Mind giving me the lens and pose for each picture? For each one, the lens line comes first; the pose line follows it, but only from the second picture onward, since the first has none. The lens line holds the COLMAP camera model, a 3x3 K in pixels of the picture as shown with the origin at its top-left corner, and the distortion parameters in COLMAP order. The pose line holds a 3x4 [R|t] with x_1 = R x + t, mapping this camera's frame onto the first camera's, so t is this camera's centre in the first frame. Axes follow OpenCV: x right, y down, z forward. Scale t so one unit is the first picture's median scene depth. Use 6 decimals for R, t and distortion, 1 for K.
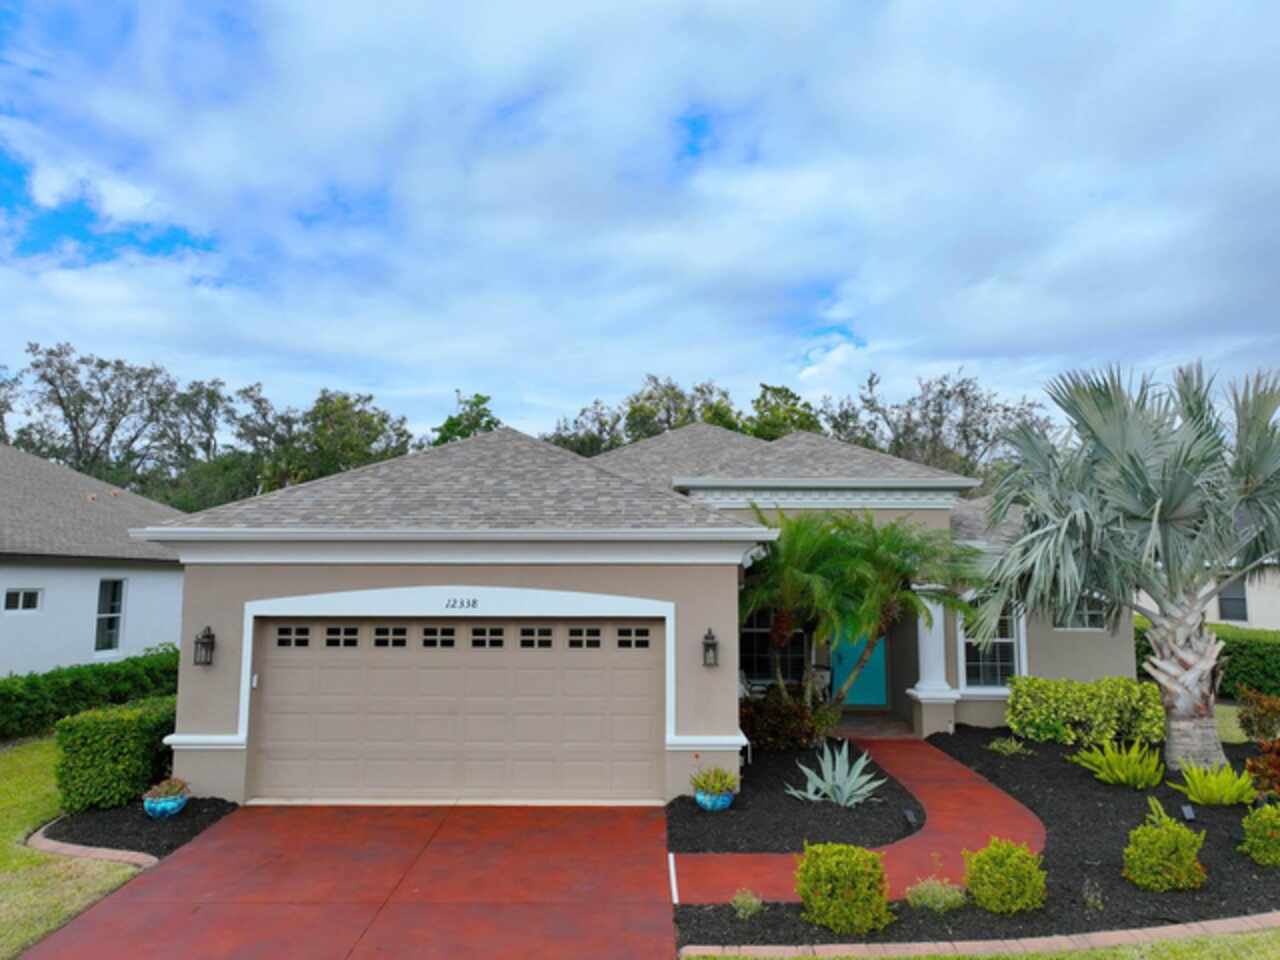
lens RADIAL K [[903.7, 0, 642.7], [0, 903.7, 481.0], [0, 0, 1]] dist [0.007336, 0.007559]
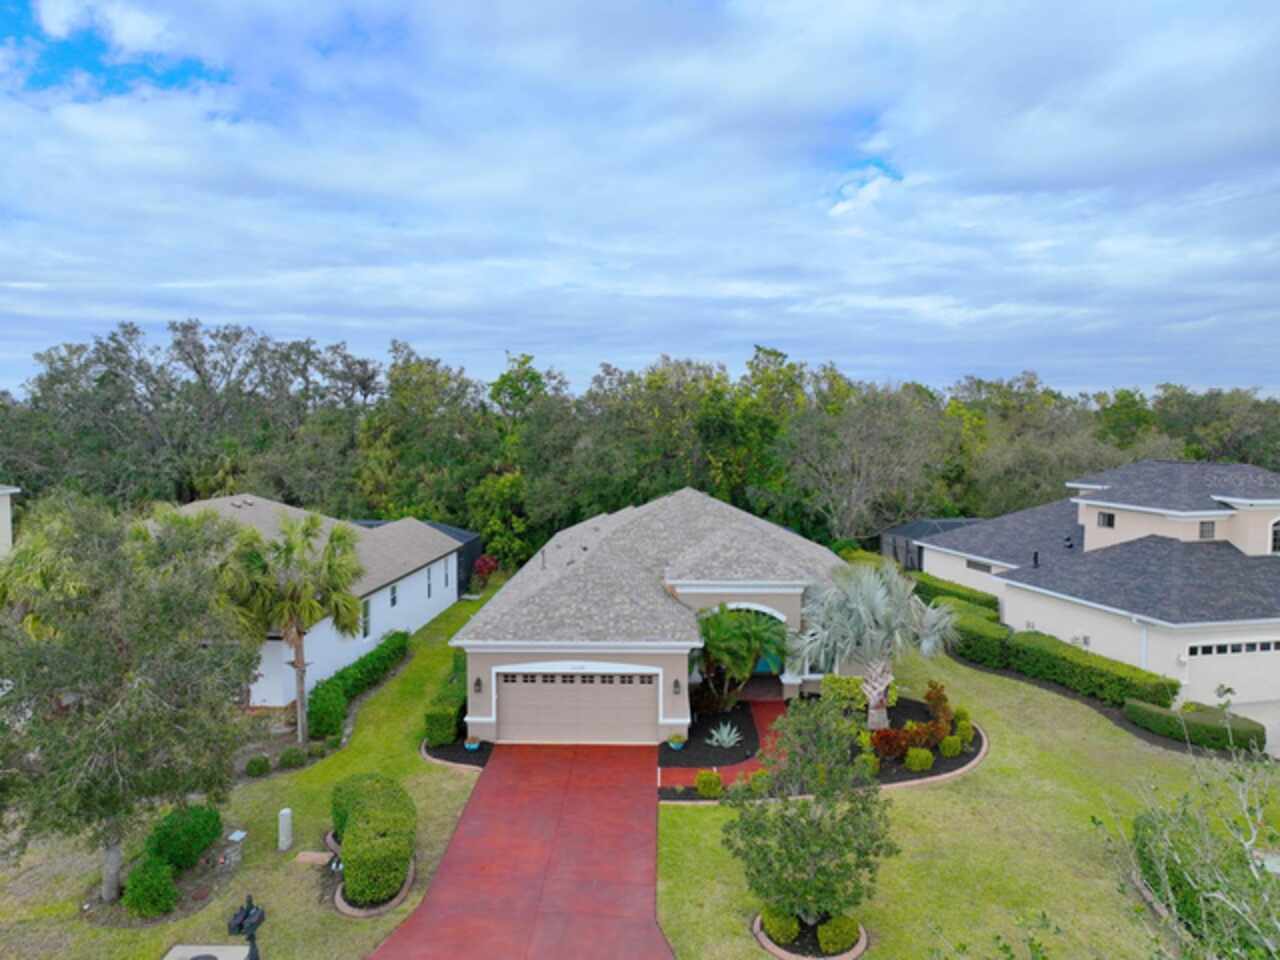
lens RADIAL K [[905.4, 0, 652.1], [0, 905.4, 479.9], [0, 0, 1]] dist [-0.002232, 0.000380]
pose [[0.999943, 0.003240, -0.010152, 0.028803], [-0.001434, 0.984913, 0.173046, -0.788724], [0.010560, -0.173022, 0.984861, -1.336976]]
